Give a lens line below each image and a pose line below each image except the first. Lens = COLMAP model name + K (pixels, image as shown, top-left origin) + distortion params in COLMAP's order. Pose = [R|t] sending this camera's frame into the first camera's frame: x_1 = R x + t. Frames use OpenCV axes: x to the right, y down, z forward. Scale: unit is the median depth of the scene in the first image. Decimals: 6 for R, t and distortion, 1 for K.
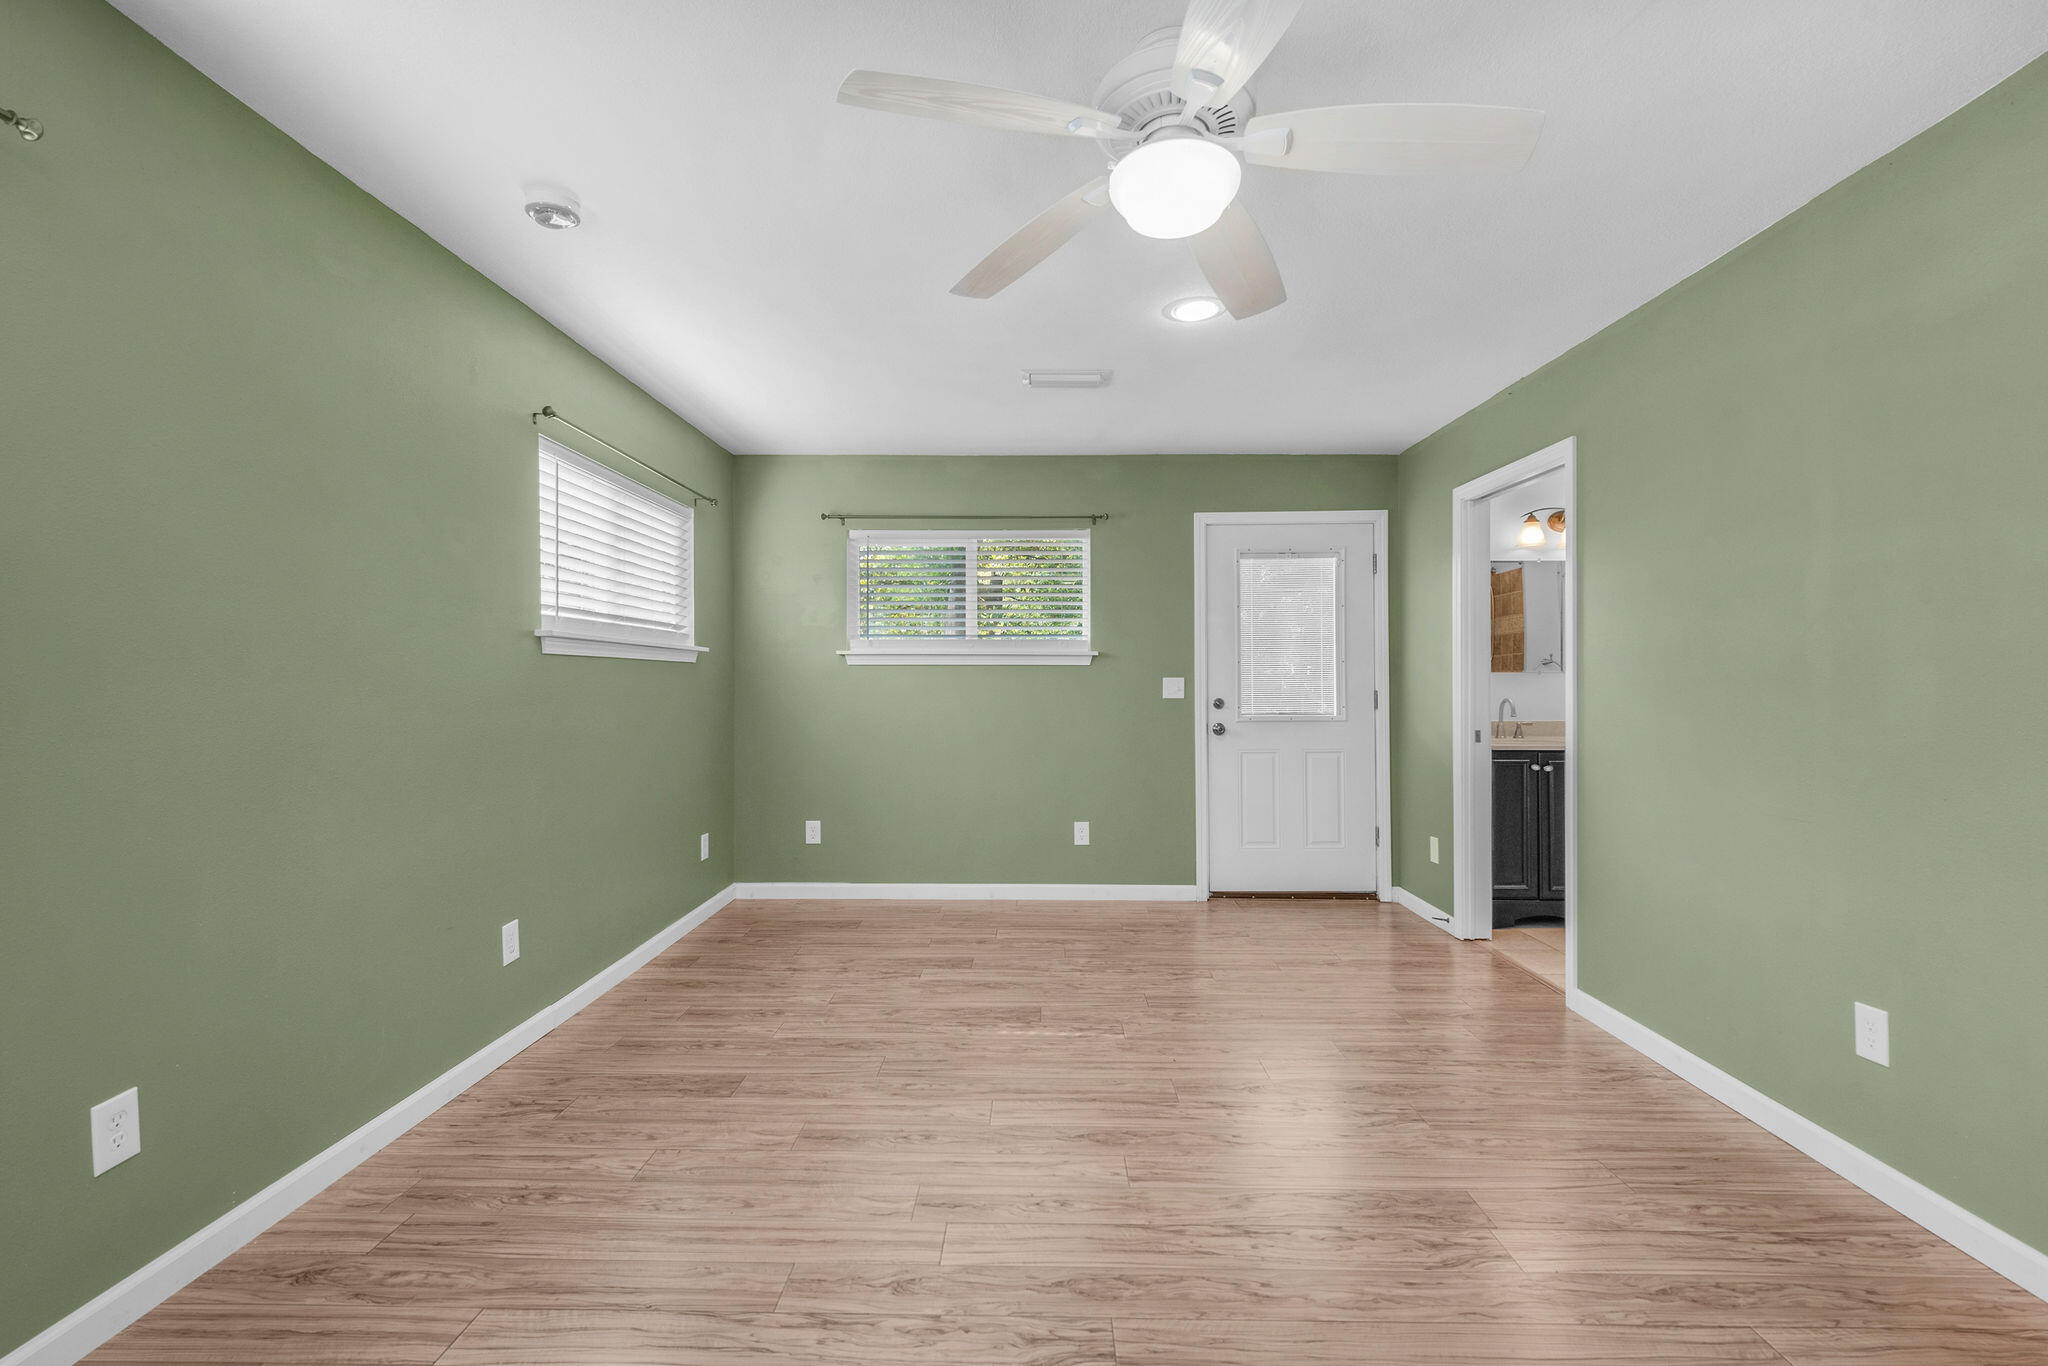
lens RADIAL K [[897.6, 0, 1035.0], [0, 897.6, 679.0], [0, 0, 1]] dist [0.004455, -0.003984]
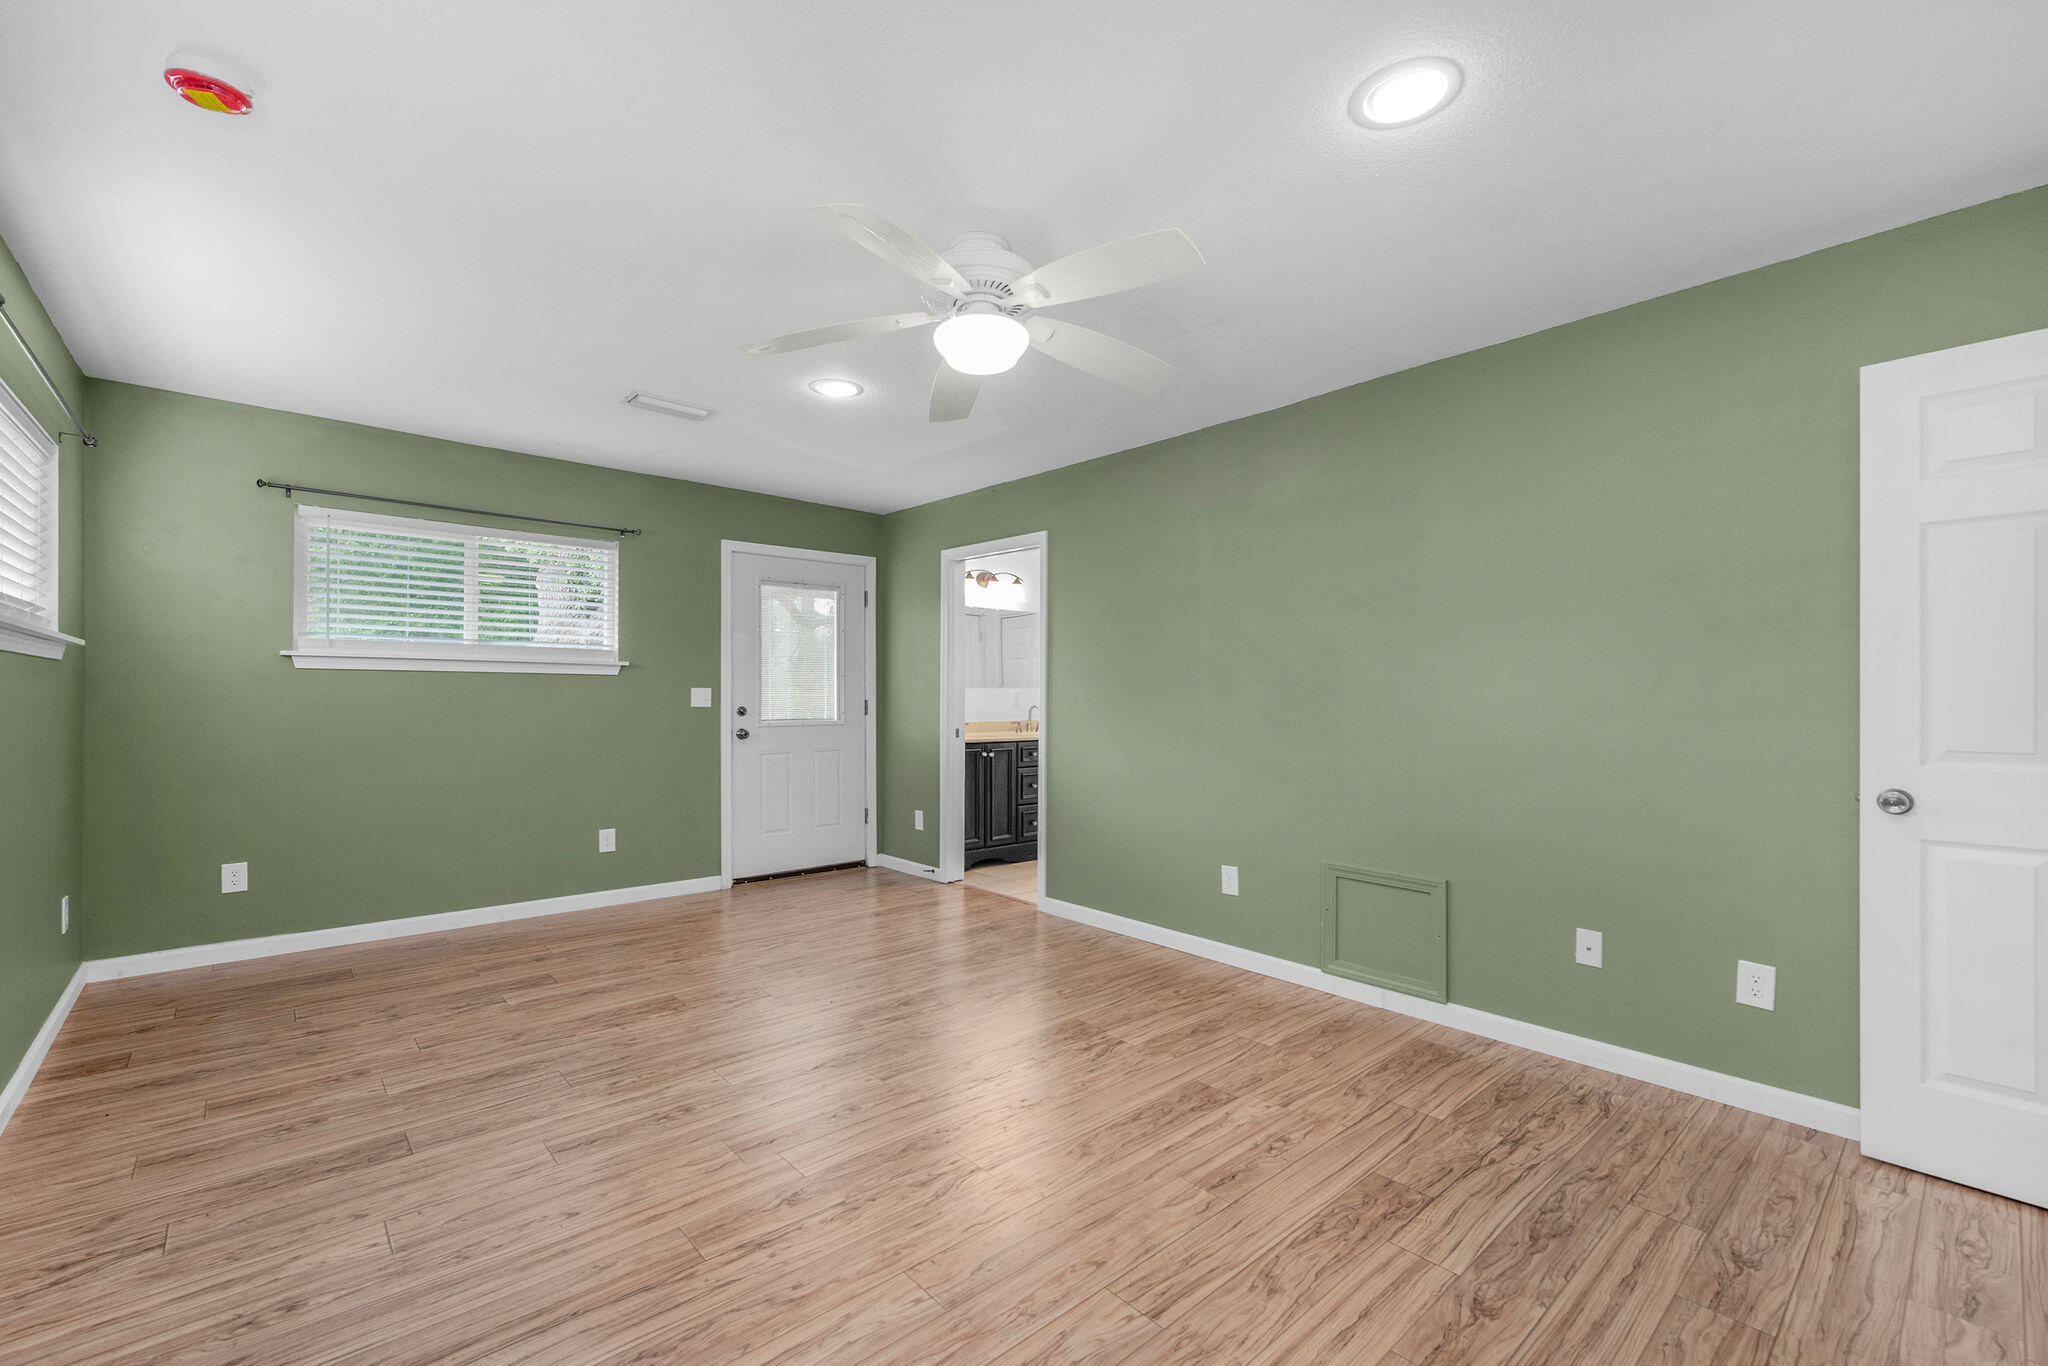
lens RADIAL K [[850.0, 0, 985.0], [0, 850.0, 687.9], [0, 0, 1]] dist [0.001174, -0.000455]
pose [[0.754012, 0.010242, 0.656781, -0.315669], [-0.008406, 0.999947, -0.005943, 0.002275], [-0.656807, -0.001039, 0.754058, -0.005187]]
